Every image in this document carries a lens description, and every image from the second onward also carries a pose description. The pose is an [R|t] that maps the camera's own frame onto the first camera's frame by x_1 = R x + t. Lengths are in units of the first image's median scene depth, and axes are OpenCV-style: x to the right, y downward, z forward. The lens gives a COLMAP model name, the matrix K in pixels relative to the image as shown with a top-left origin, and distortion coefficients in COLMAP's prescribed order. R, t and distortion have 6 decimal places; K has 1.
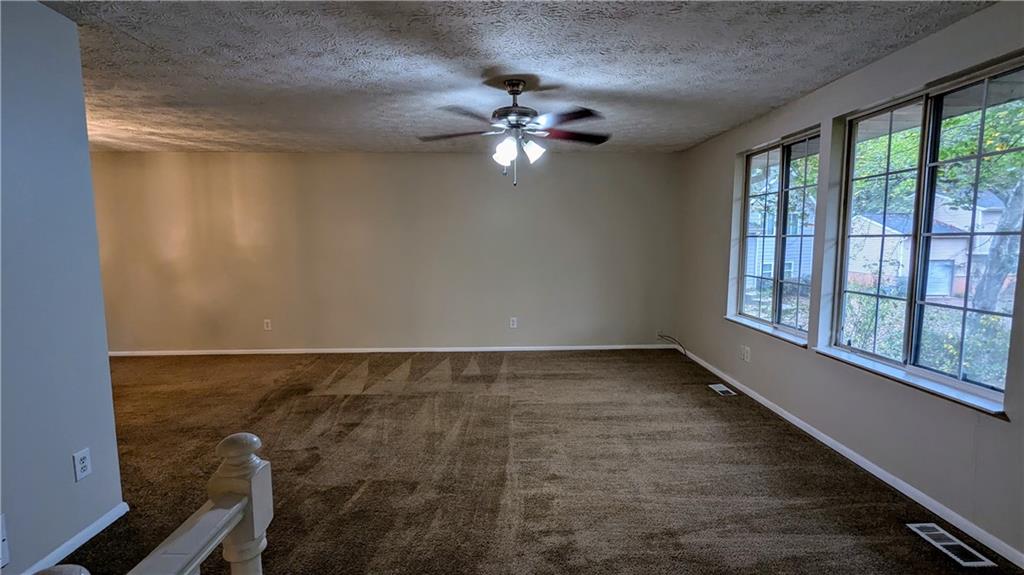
lens RADIAL K [[480.6, 0, 516.9], [0, 480.6, 290.7], [0, 0, 1]] dist [-0.002866, 0.000927]
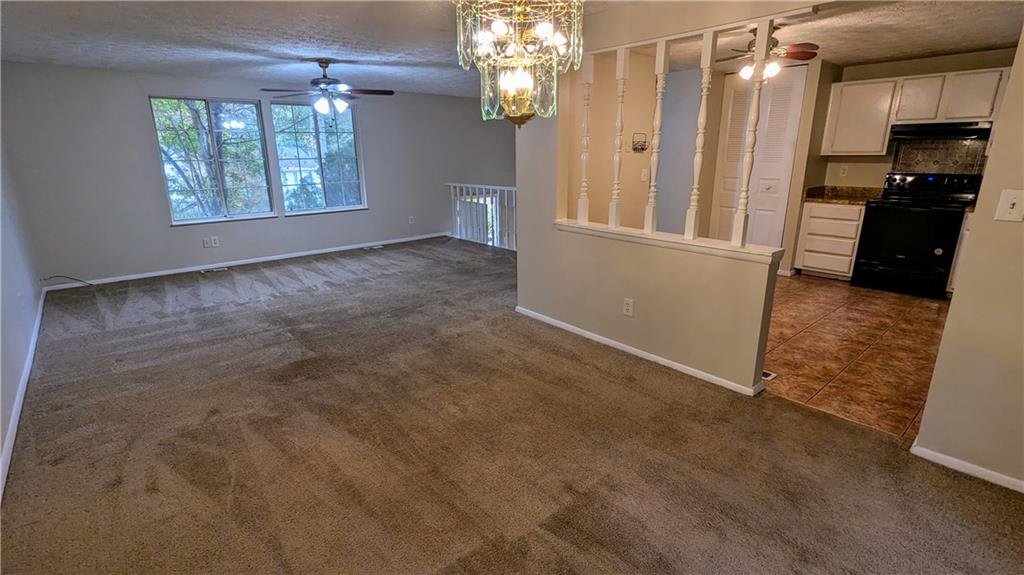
lens RADIAL K [[480.6, 0, 516.9], [0, 480.6, 290.7], [0, 0, 1]] dist [-0.002866, 0.000927]
pose [[-0.637568, -0.203606, 0.743002, -1.454233], [0.093894, 0.936717, 0.337261, -0.160949], [-0.764651, 0.284790, -0.578104, 1.368166]]
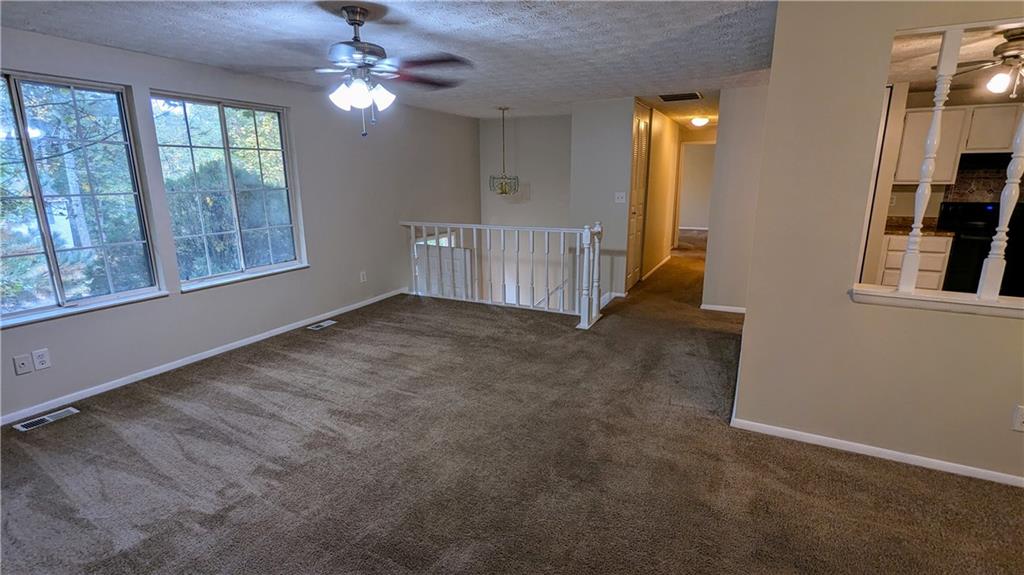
lens RADIAL K [[480.6, 0, 516.9], [0, 480.6, 290.7], [0, 0, 1]] dist [-0.002866, 0.000927]
pose [[-0.881103, -0.097992, 0.462660, -0.575581], [0.061460, 0.946276, 0.317467, -0.181212], [-0.468913, 0.308156, -0.827744, 1.424226]]
